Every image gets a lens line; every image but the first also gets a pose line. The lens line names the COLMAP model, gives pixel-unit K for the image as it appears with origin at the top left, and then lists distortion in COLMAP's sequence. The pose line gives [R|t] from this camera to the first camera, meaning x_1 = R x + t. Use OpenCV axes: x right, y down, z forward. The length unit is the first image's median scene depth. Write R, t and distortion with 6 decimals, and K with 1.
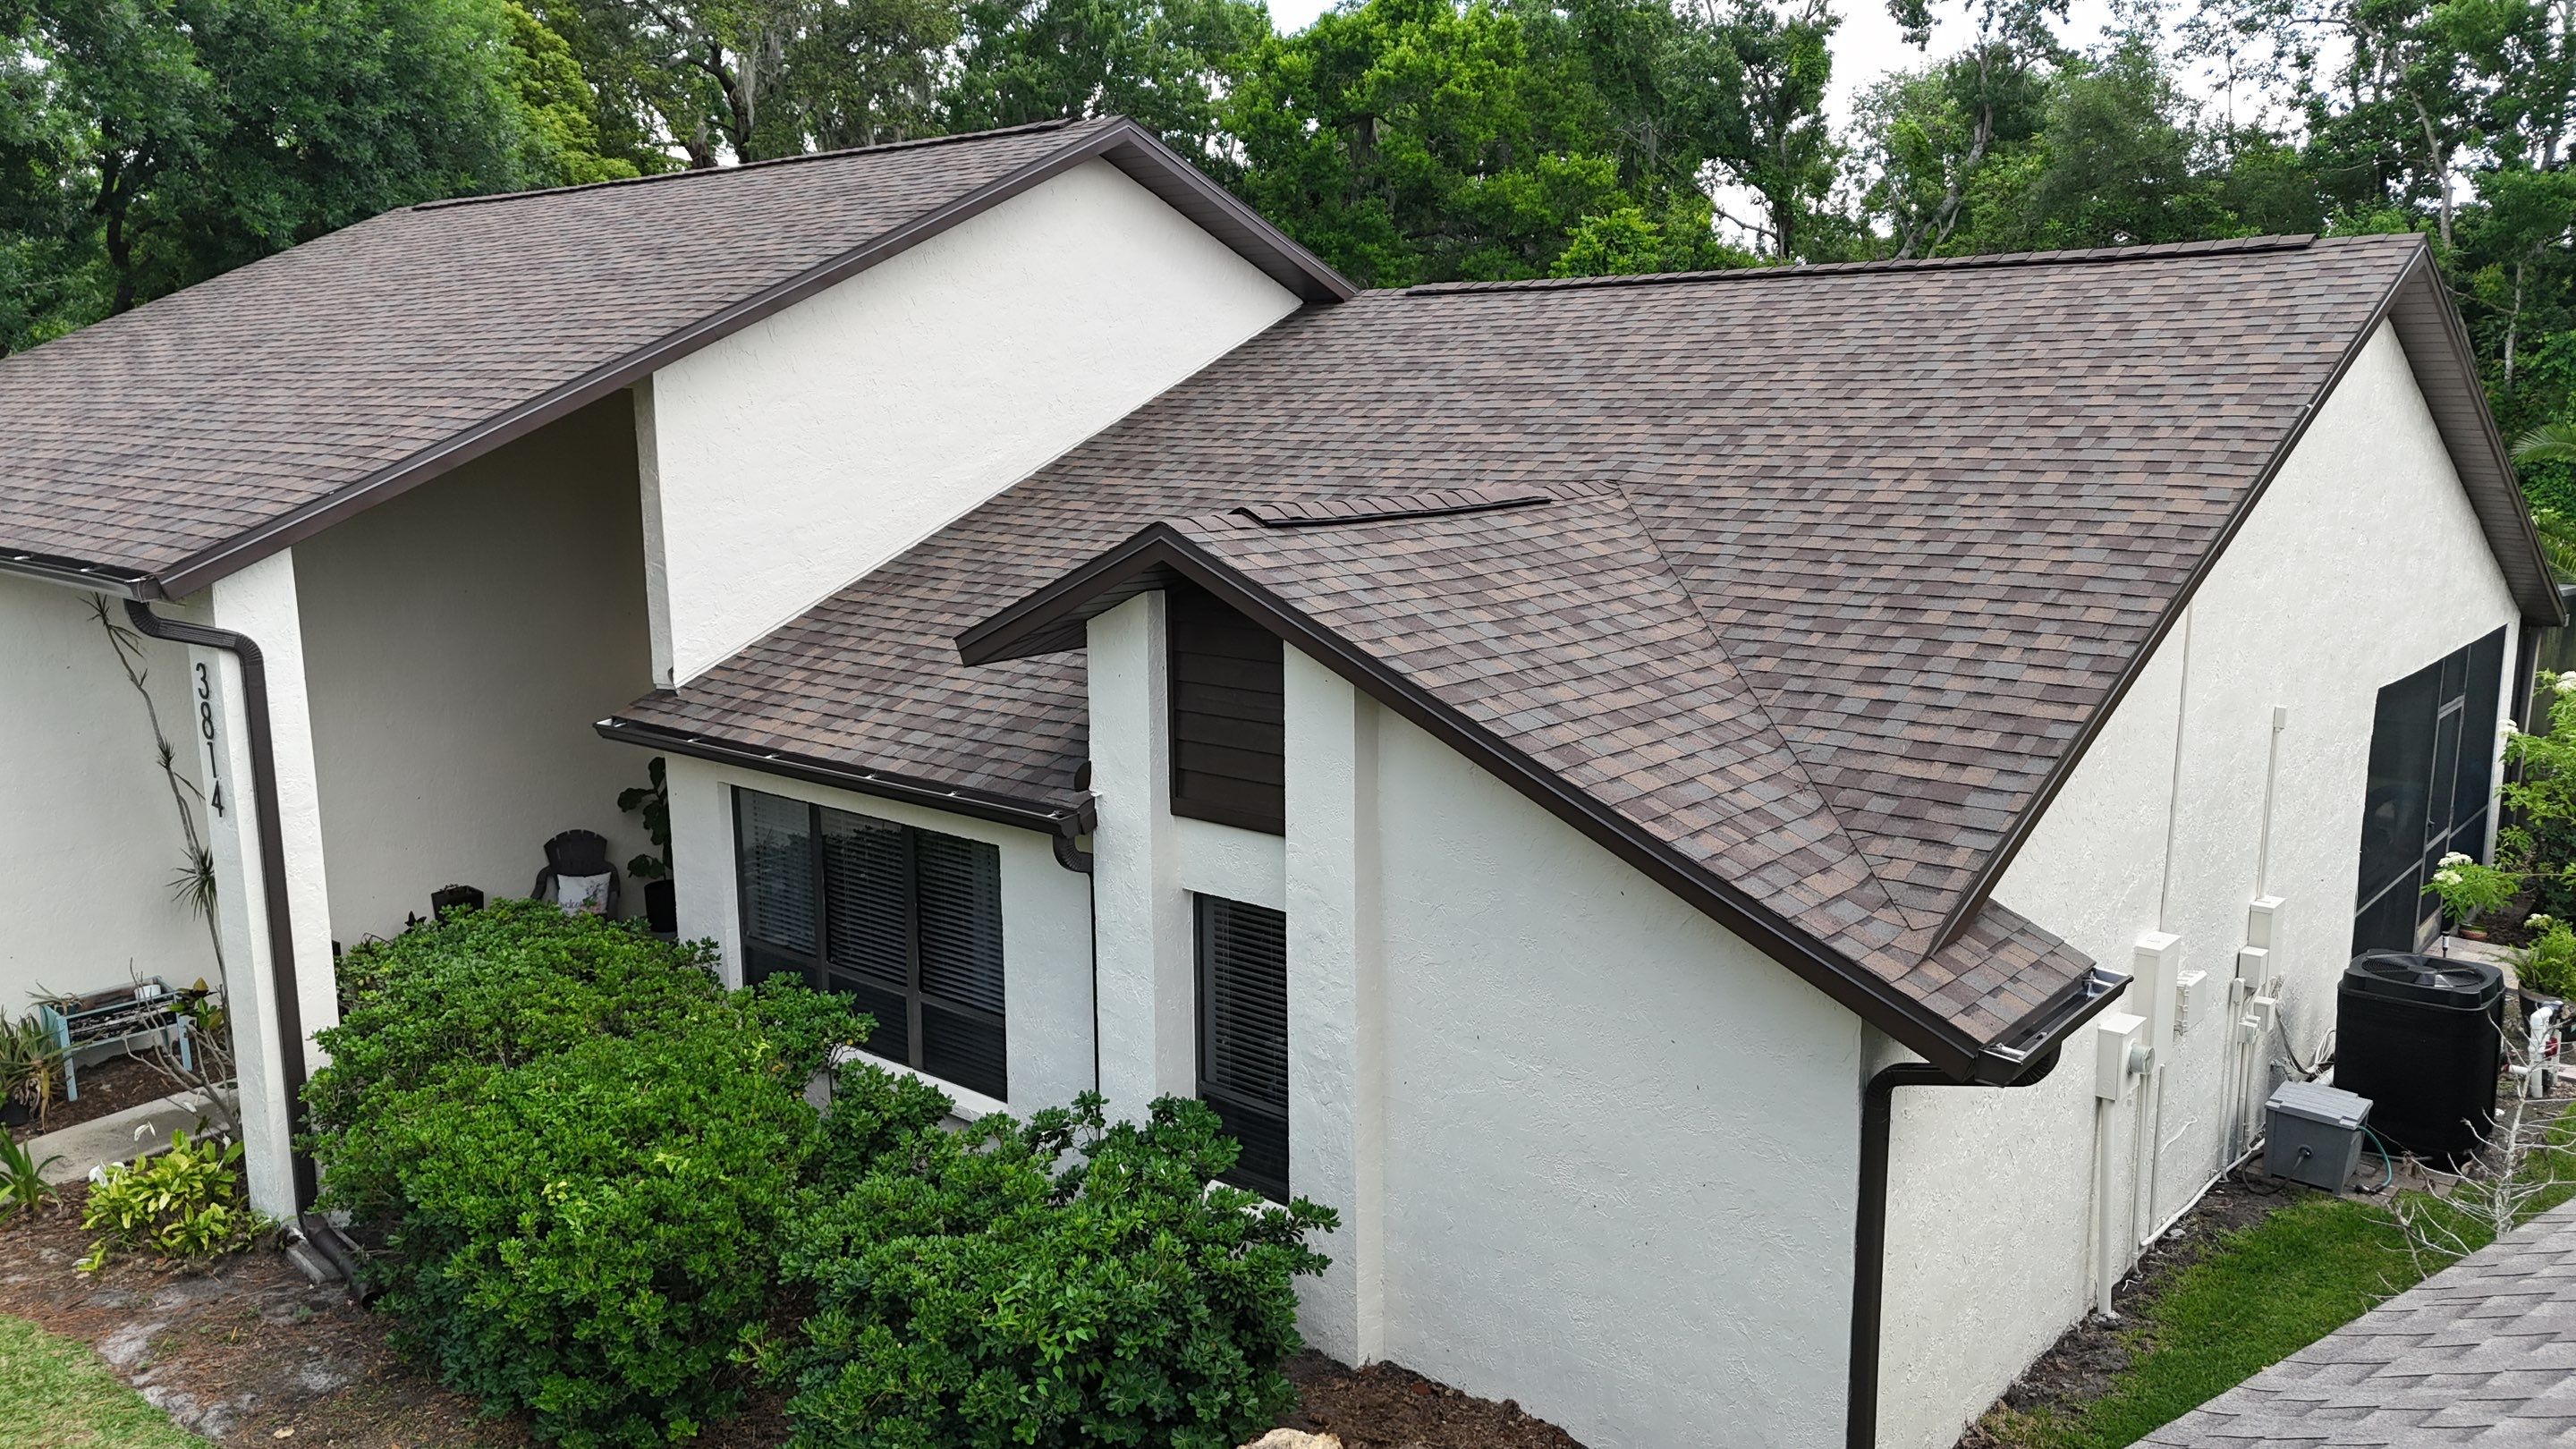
lens RADIAL K [[1891.6, 0, 1288.0], [0, 1891.6, 724.5], [0, 0, 1]] dist [0.066431, -0.069247]
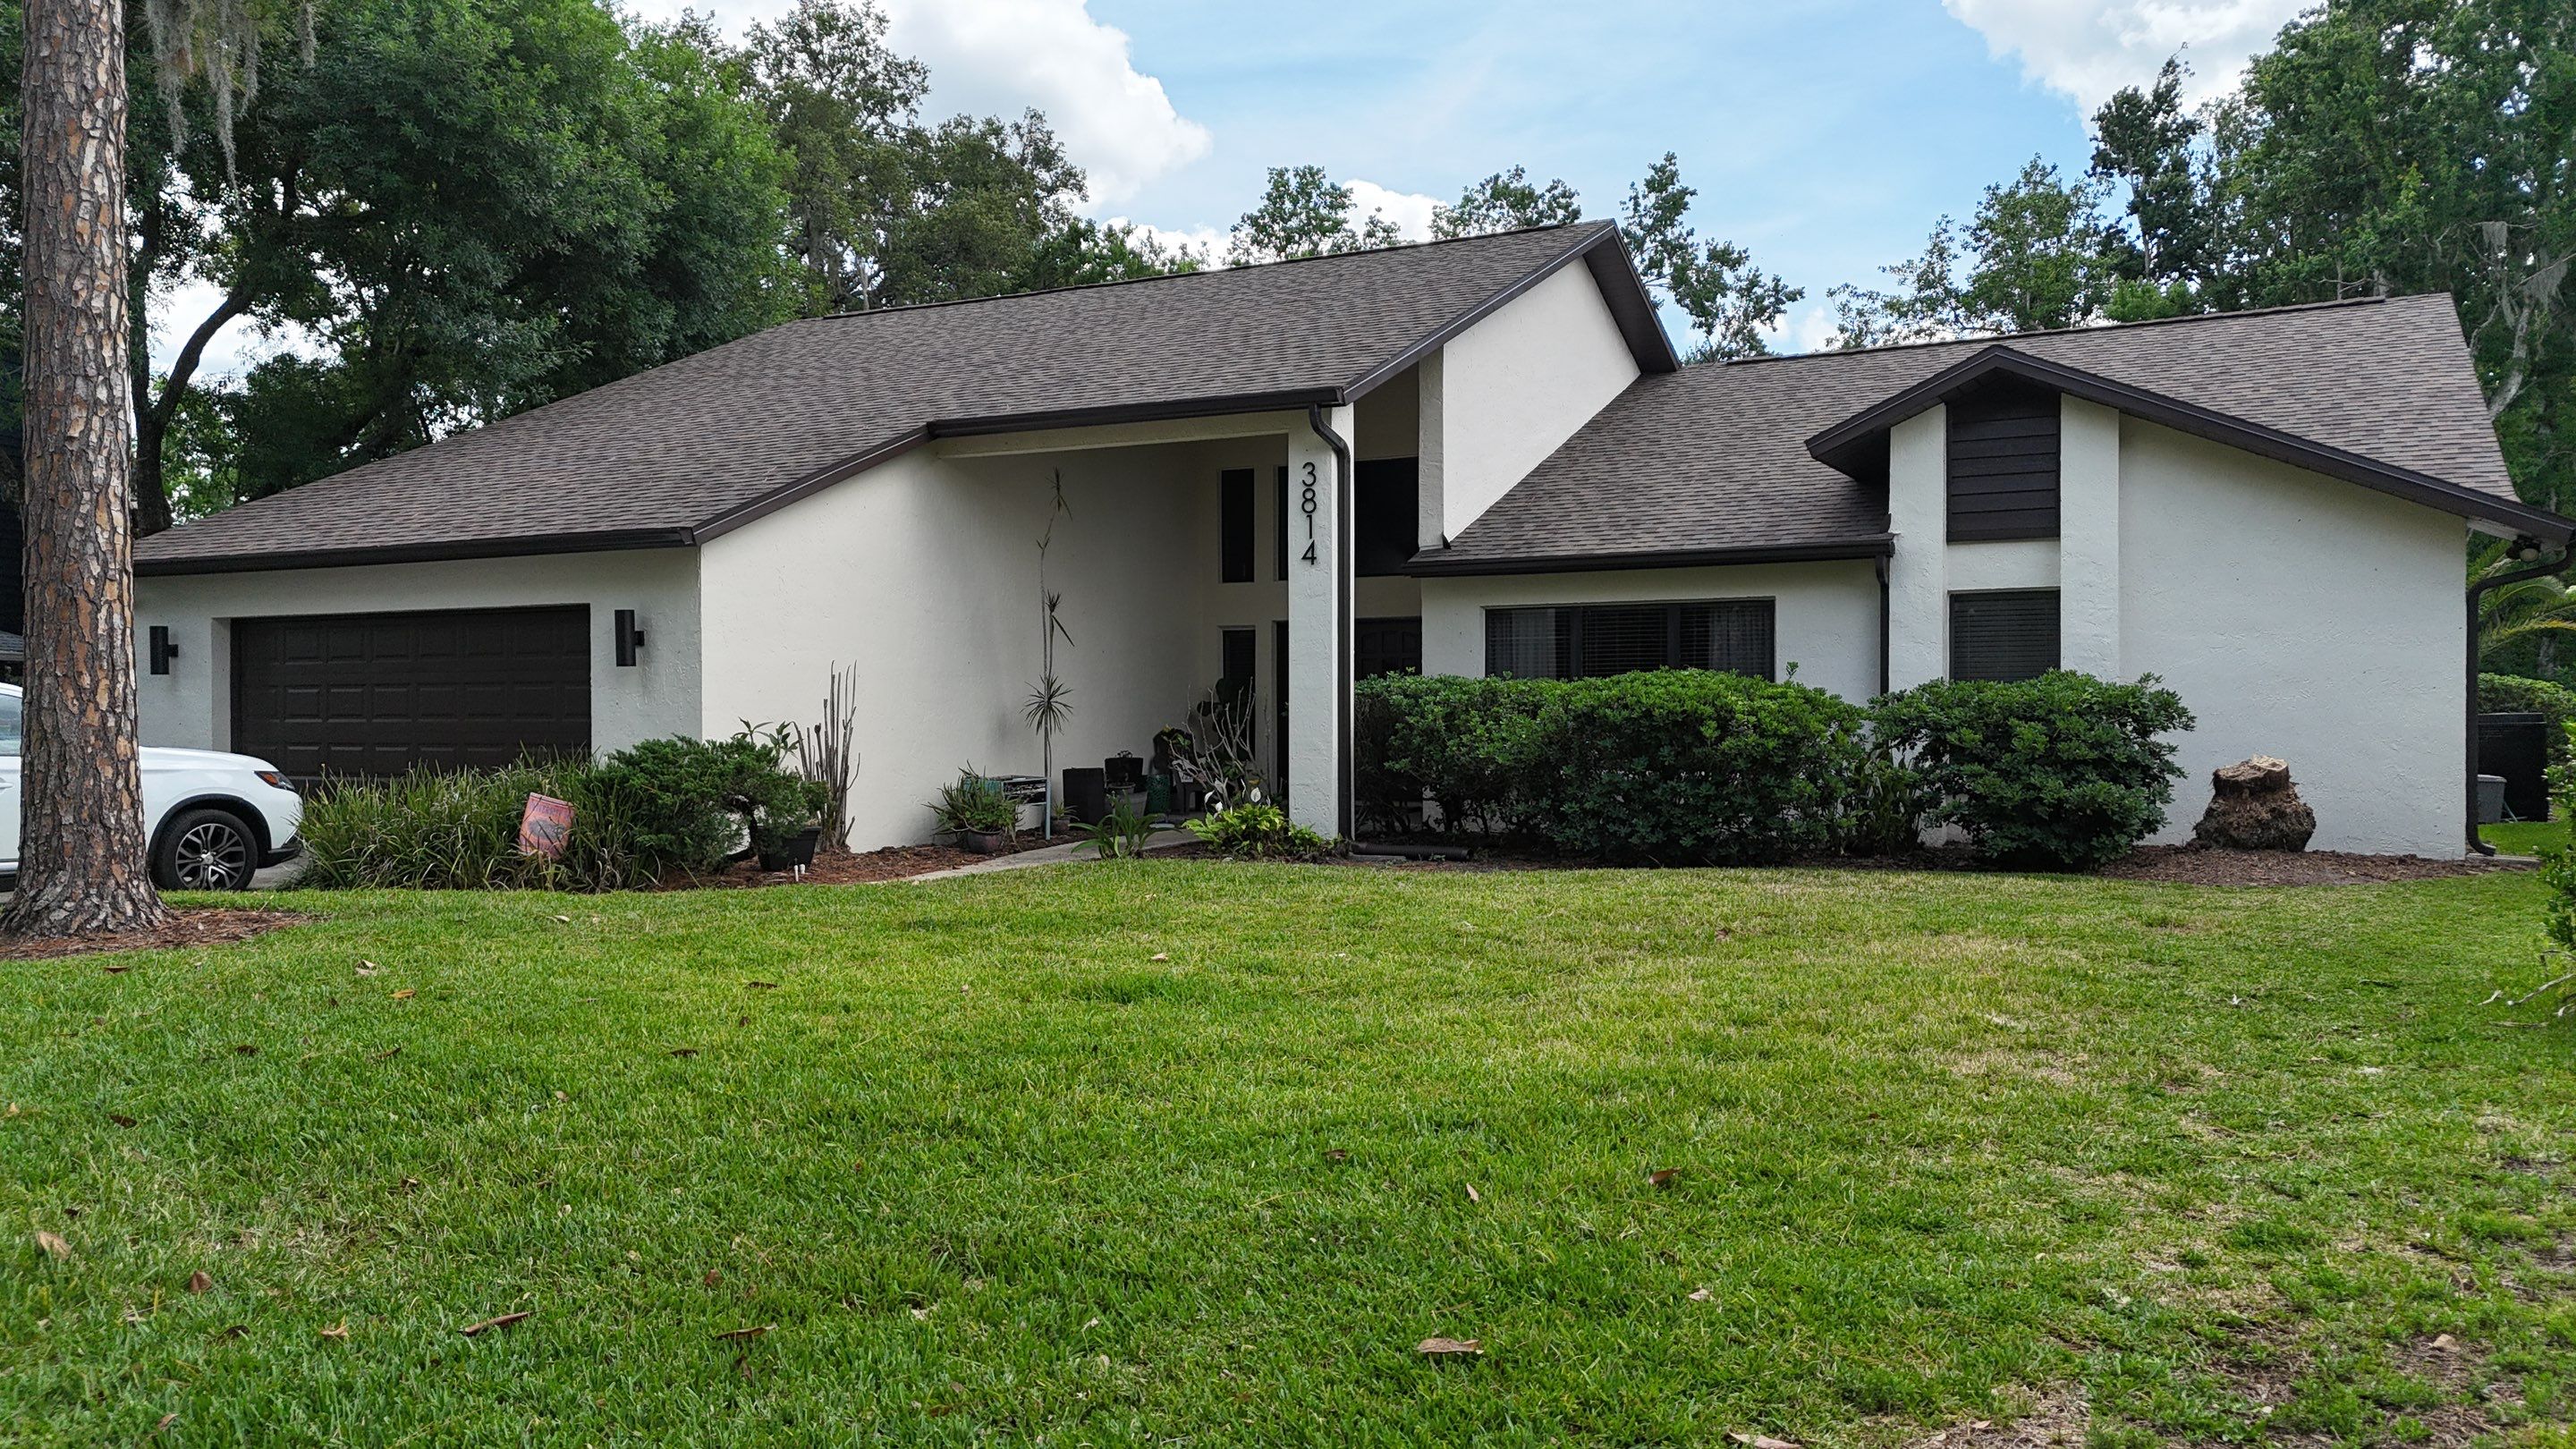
lens RADIAL K [[1891.6, 0, 1288.0], [0, 1891.6, 724.5], [0, 0, 1]] dist [0.066431, -0.069247]
pose [[0.971380, 0.002722, 0.237514, -0.993707], [0.039066, 0.984487, -0.171051, 0.455842], [-0.234295, 0.175434, 0.956205, -0.424112]]
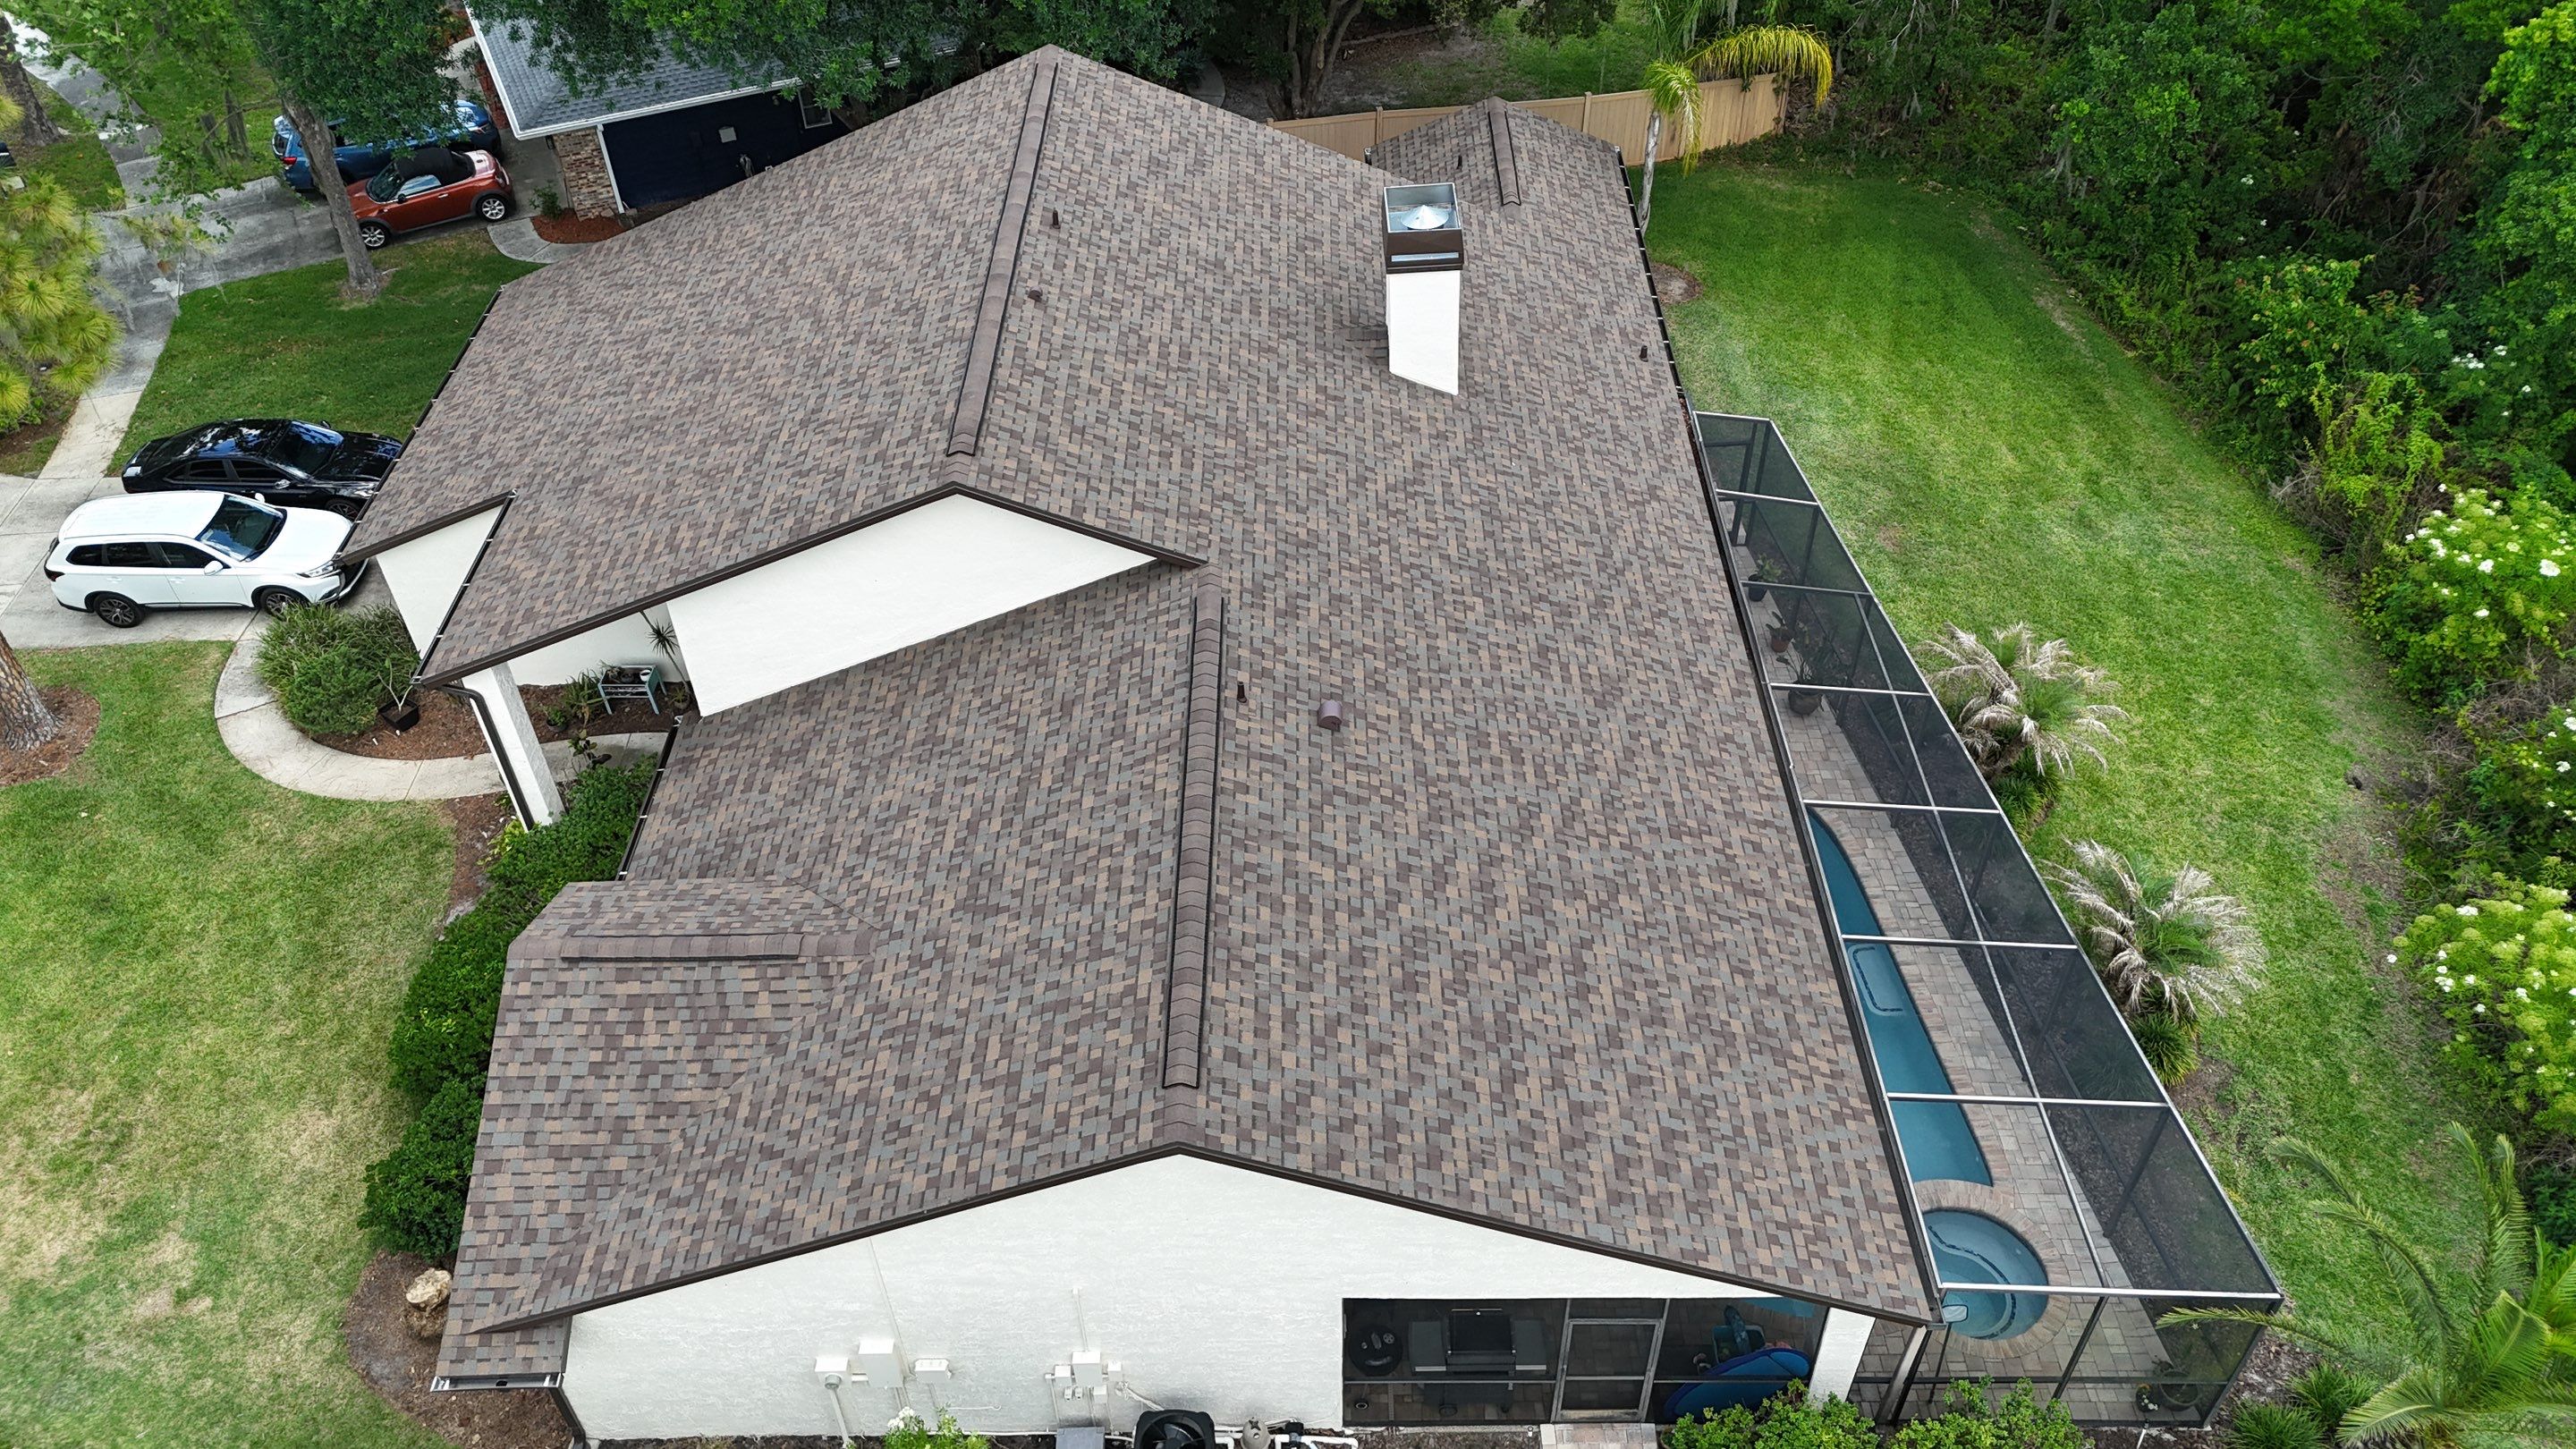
lens RADIAL K [[1881.8, 0, 1288.0], [0, 1881.8, 724.5], [0, 0, 1]] dist [0.078583, -0.074344]
pose [[0.656413, 0.505494, -0.559999, 1.477887], [-0.124091, 0.804545, 0.580783, -1.543820], [0.744126, -0.311742, 0.590841, 0.381145]]
